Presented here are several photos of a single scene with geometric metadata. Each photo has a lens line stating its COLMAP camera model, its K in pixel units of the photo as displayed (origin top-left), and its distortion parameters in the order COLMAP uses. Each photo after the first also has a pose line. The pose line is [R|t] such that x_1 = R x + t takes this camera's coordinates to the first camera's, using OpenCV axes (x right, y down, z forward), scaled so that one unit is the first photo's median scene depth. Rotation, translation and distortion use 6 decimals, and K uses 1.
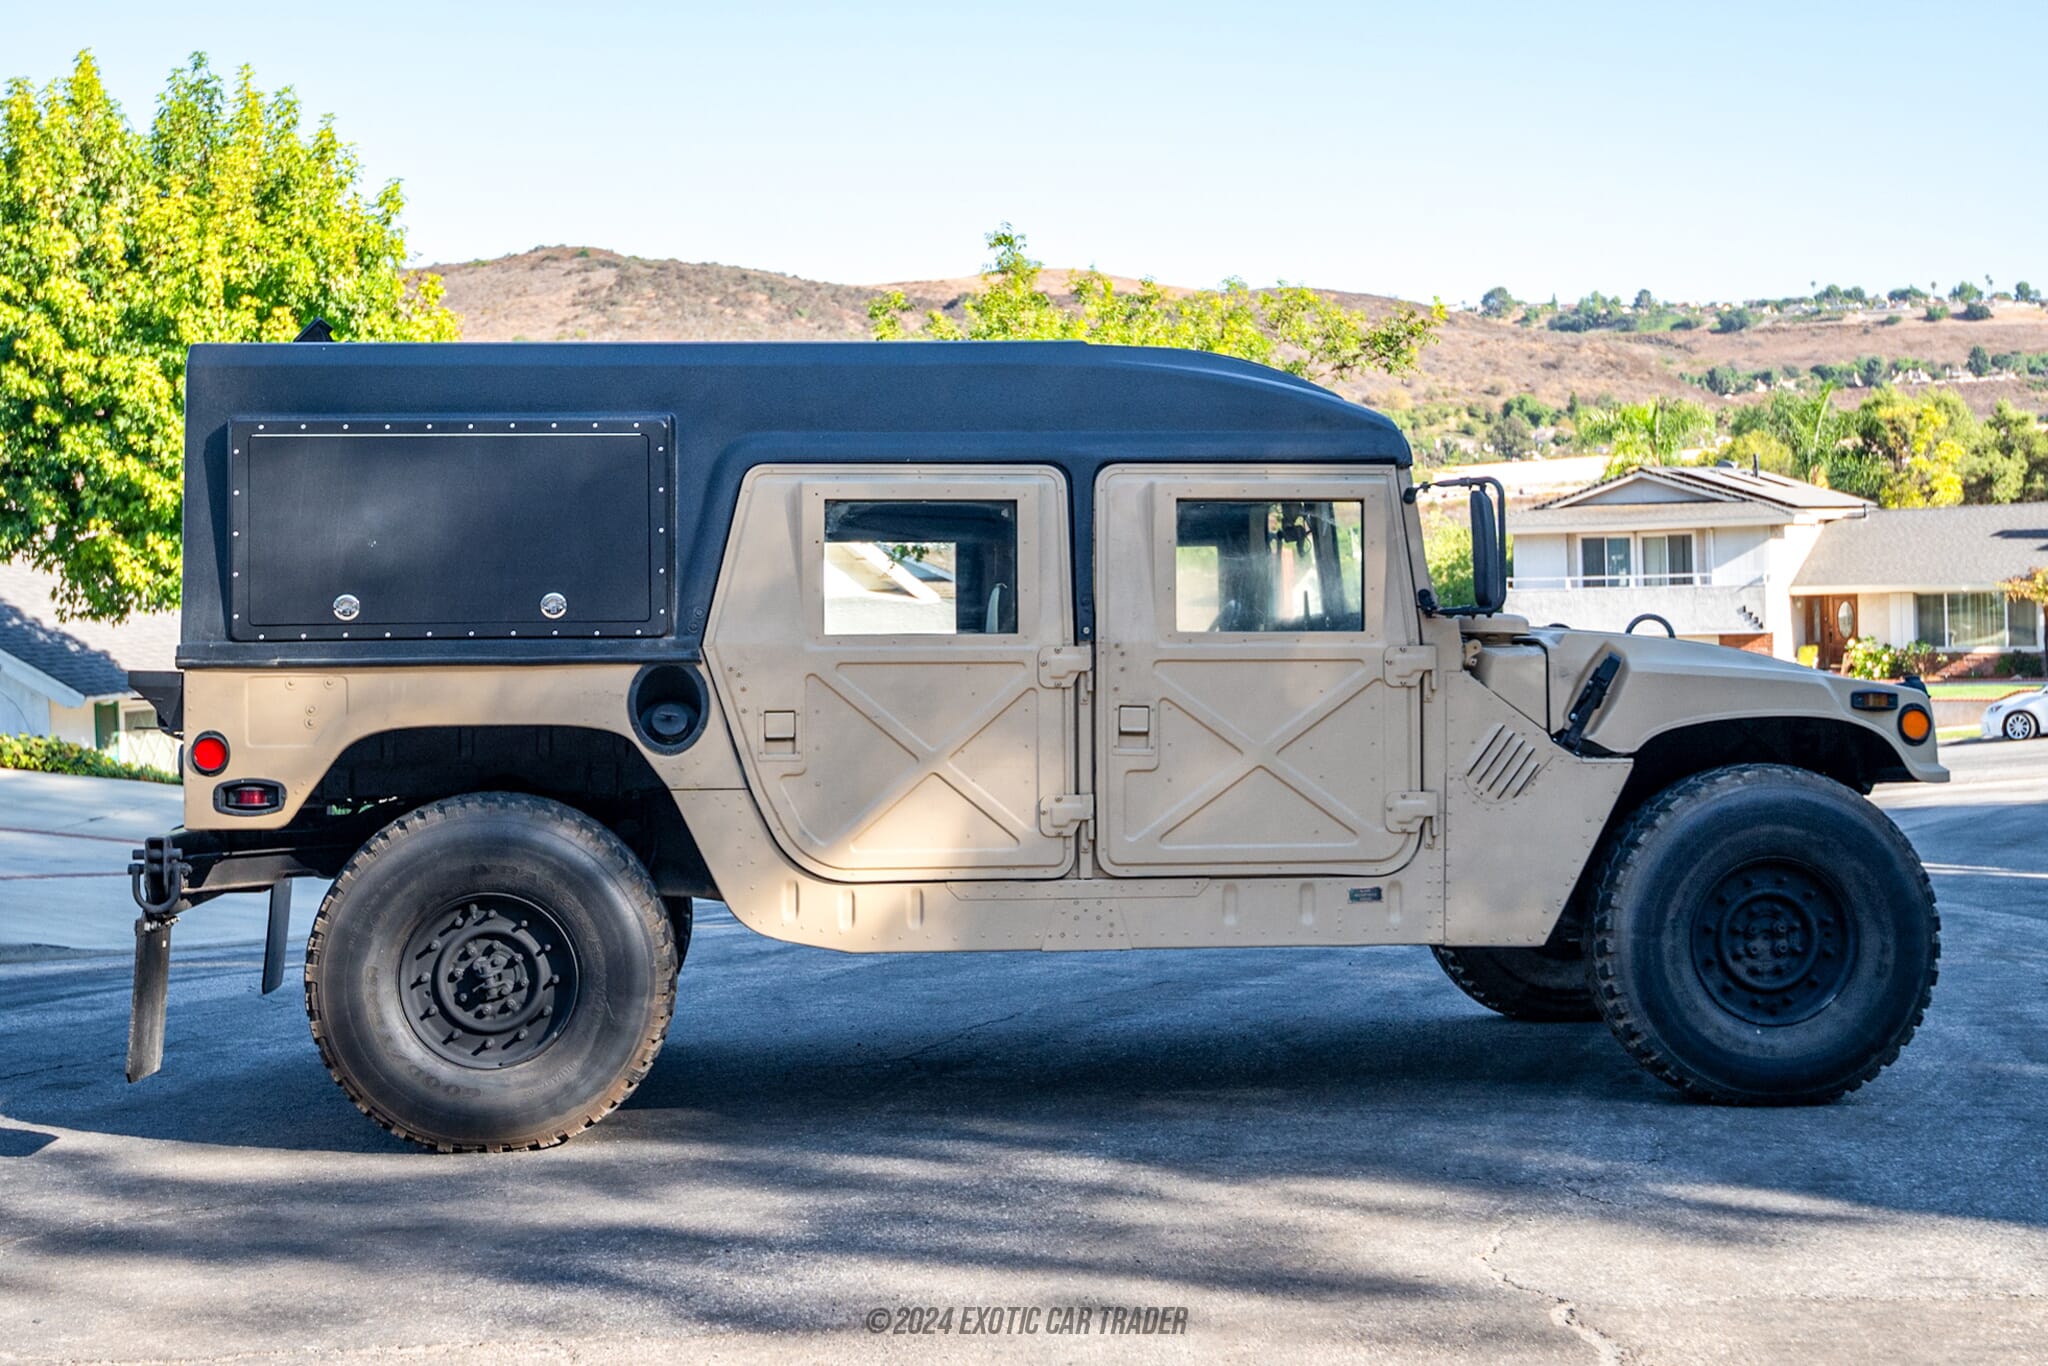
lens RADIAL K [[2774.4, 0, 976.8], [0, 2774.4, 614.9], [0, 0, 1]] dist [0.009739, -0.039251]
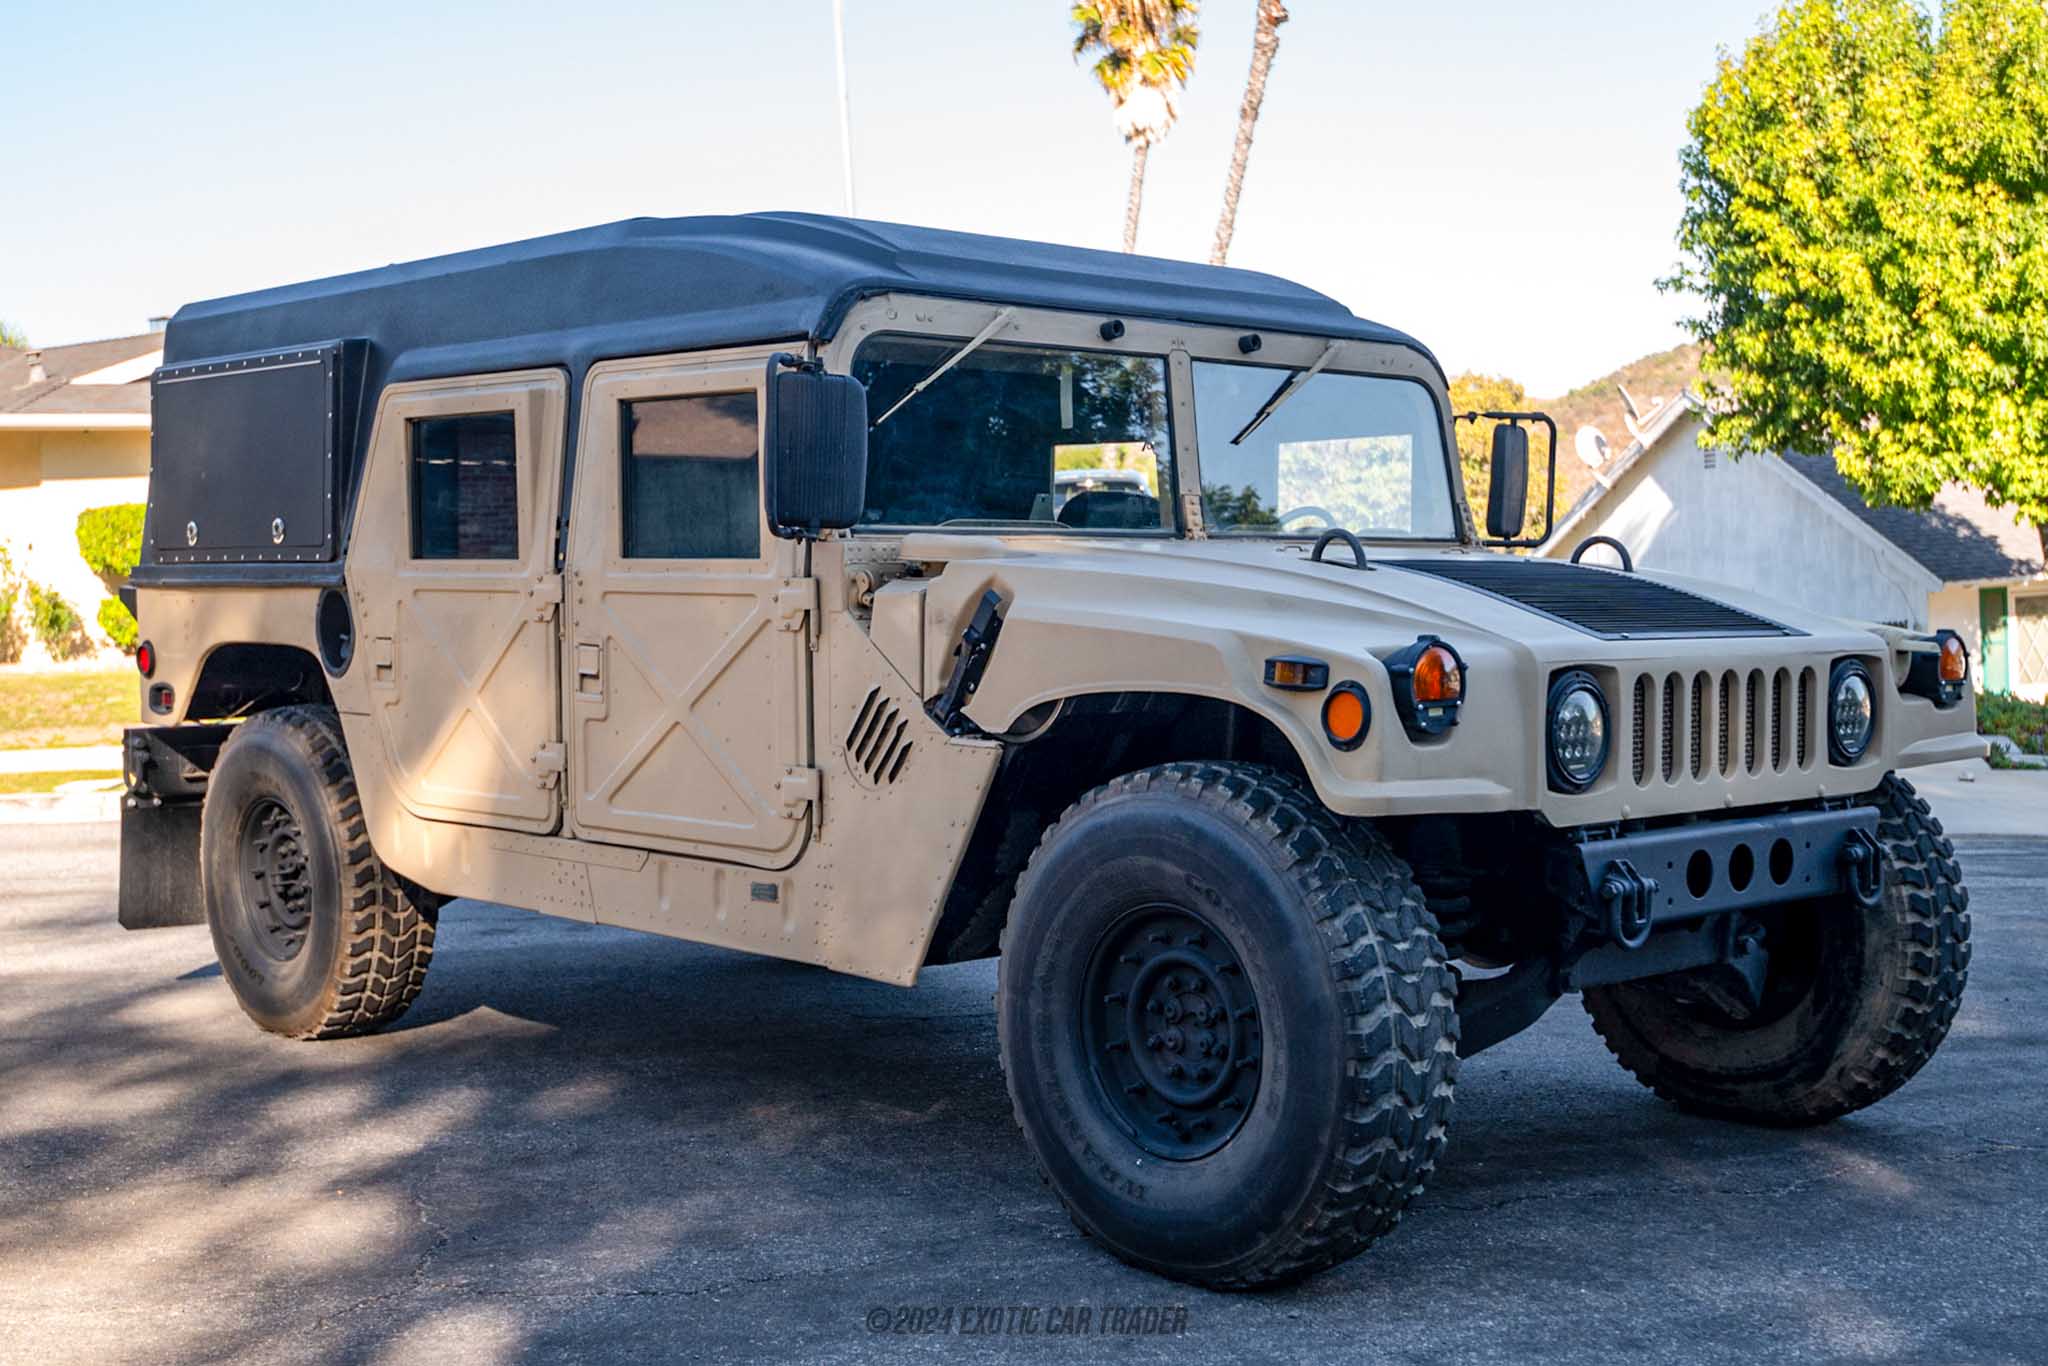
lens RADIAL K [[2480.7, 0, 1024.0], [0, 2480.7, 683.0], [0, 0, 1]] dist [0.003875, -0.010663]
pose [[0.608999, 0.045964, -0.791838, 0.736658], [0.014792, 0.997488, 0.069278, -0.006528], [0.793033, -0.053903, 0.606790, 0.626225]]
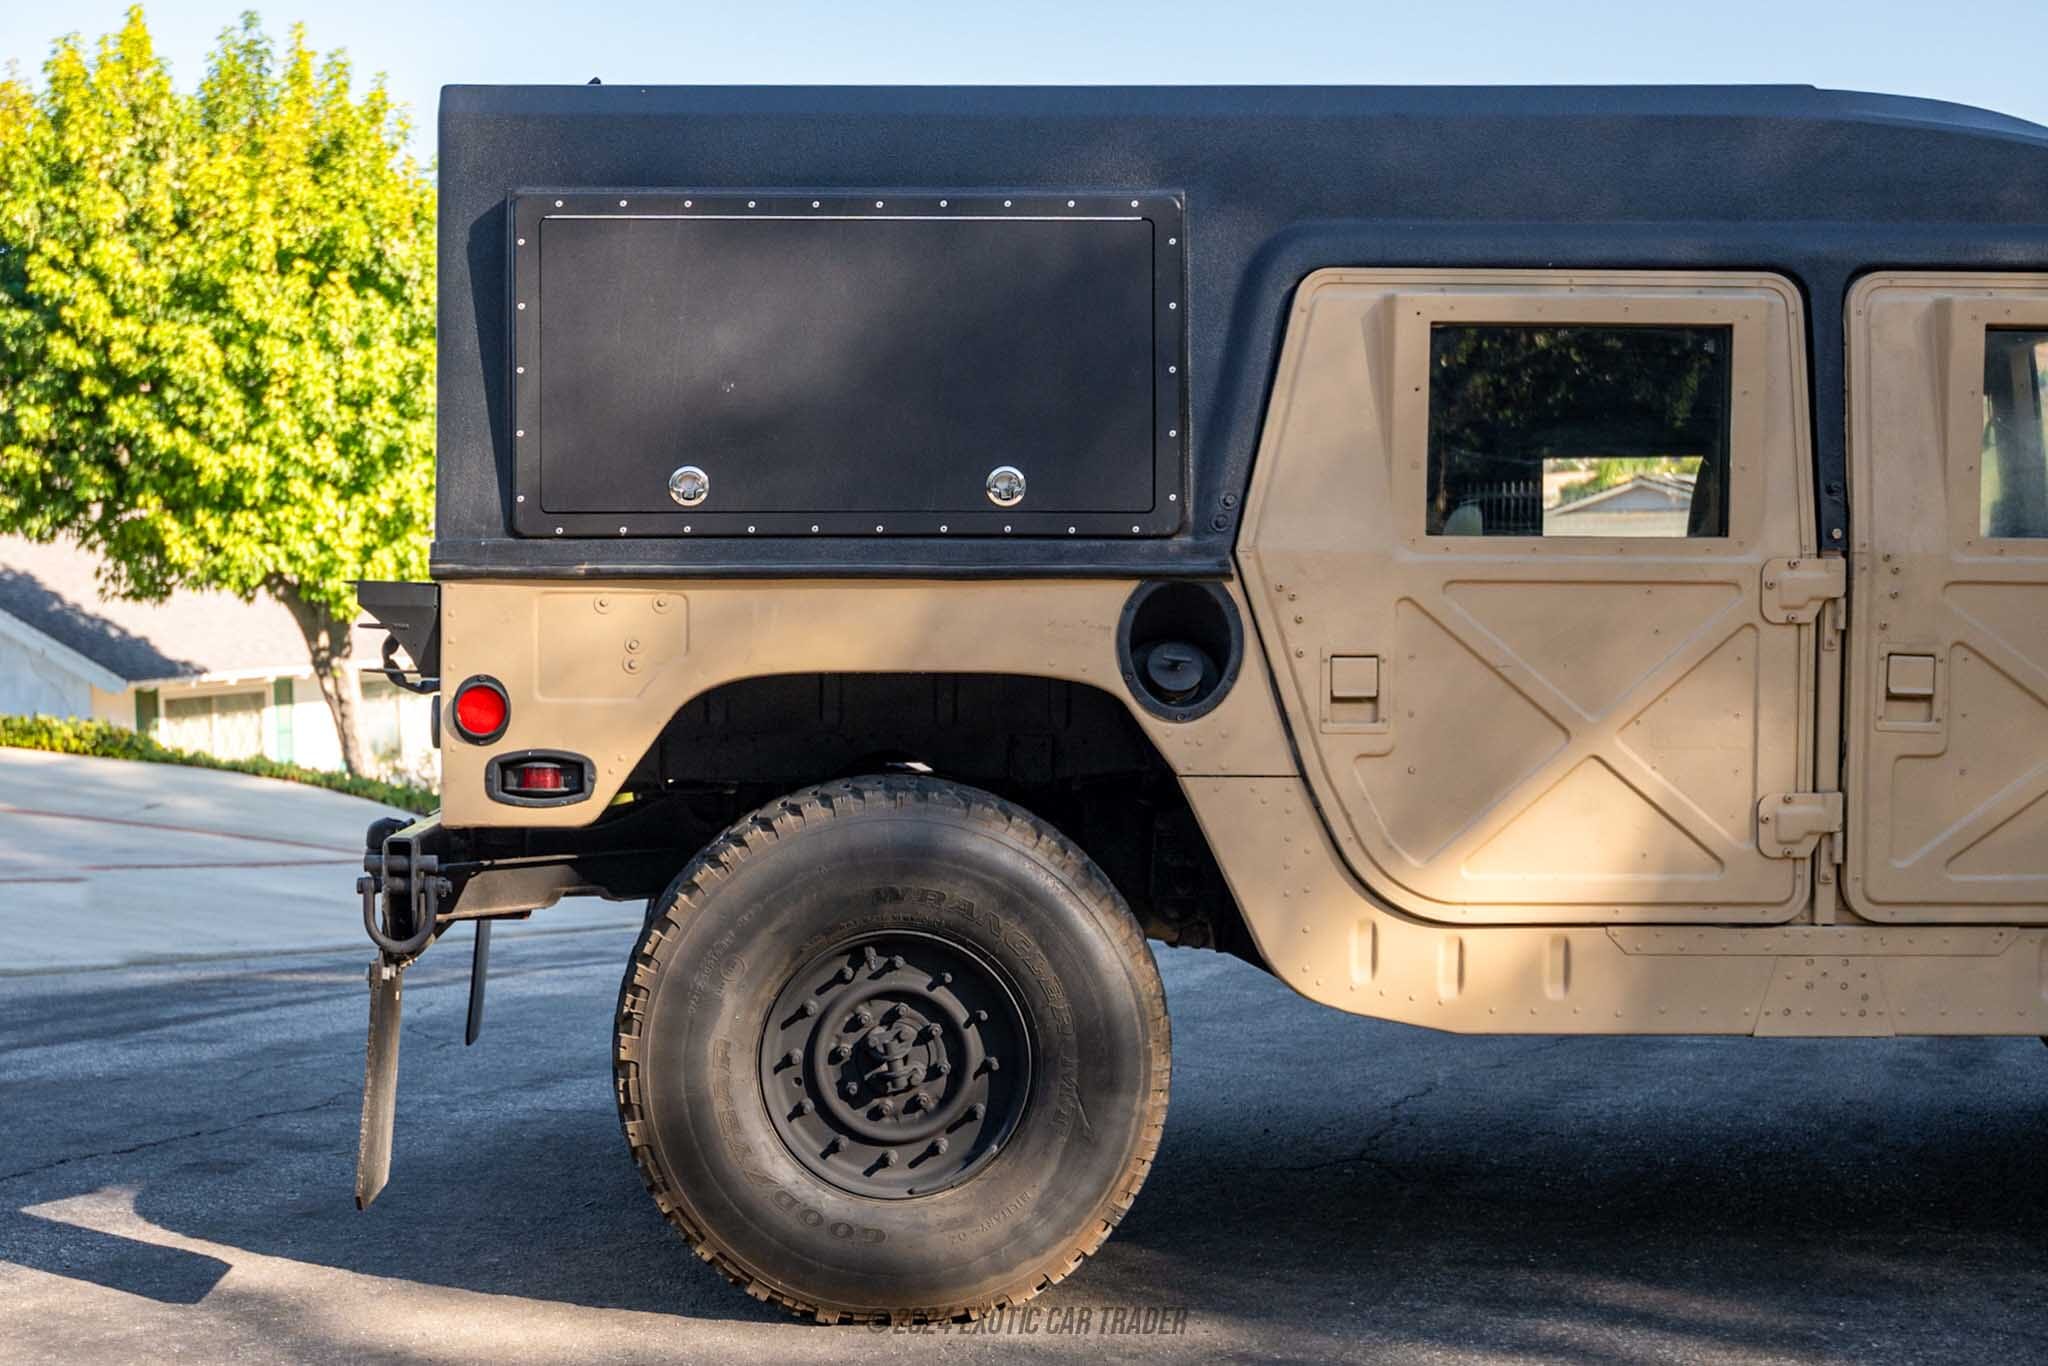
lens RADIAL K [[2577.5, 0, 683.2], [0, 2577.5, 744.4], [0, 0, 1]] dist [0.002839, -0.008541]
pose [[0.996273, 0.012911, -0.085287, -0.168539], [-0.008998, 0.998896, 0.046108, 0.028281], [0.085788, -0.045169, 0.995289, 0.382725]]
